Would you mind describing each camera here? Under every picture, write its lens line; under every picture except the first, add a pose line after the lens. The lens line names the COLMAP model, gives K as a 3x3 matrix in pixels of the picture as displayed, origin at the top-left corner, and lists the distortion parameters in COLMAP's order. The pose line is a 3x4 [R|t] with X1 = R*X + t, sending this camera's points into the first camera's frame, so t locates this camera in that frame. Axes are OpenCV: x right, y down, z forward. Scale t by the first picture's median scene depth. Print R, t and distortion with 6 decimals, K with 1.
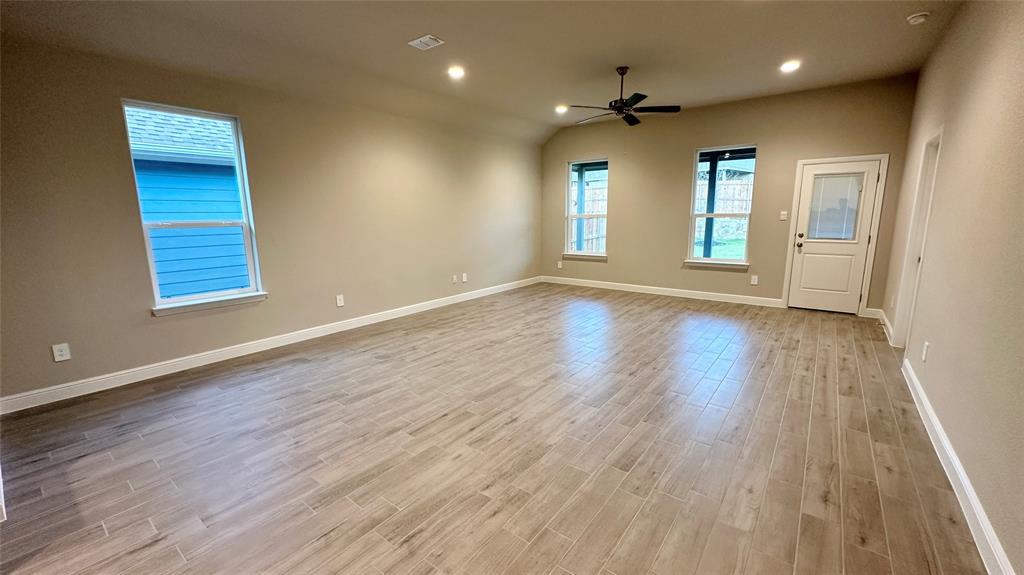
lens RADIAL K [[407.4, 0, 511.9], [0, 407.4, 286.8], [0, 0, 1]] dist [0.008023, 0.001186]
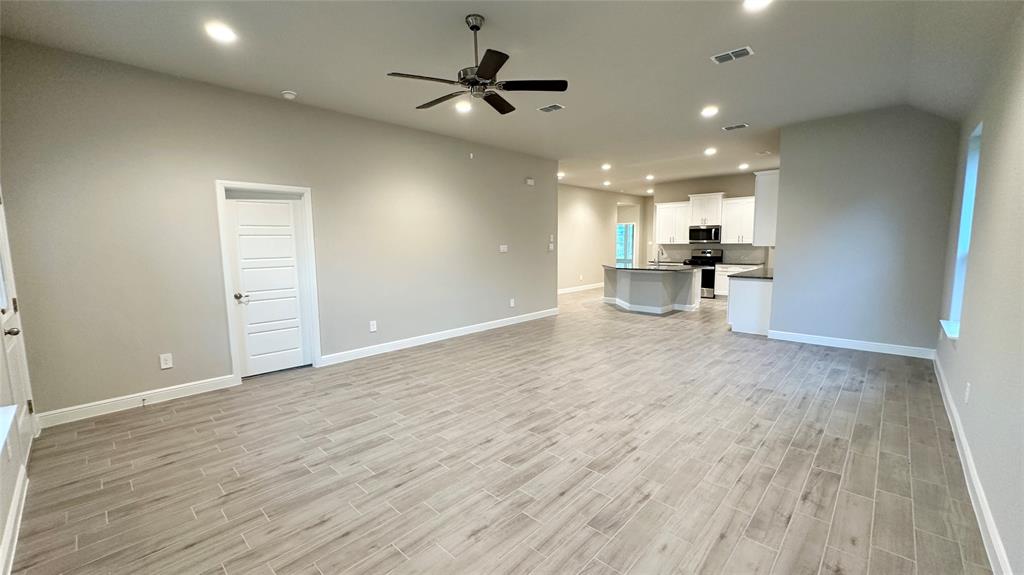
lens RADIAL K [[407.4, 0, 512.7], [0, 407.4, 287.9], [0, 0, 1]] dist [0.008023, 0.001186]
pose [[-0.995110, 0.009385, 0.098326, 0.179838], [0.037383, 0.957211, 0.286965, -0.360646], [-0.091425, 0.289238, -0.952881, 1.932471]]
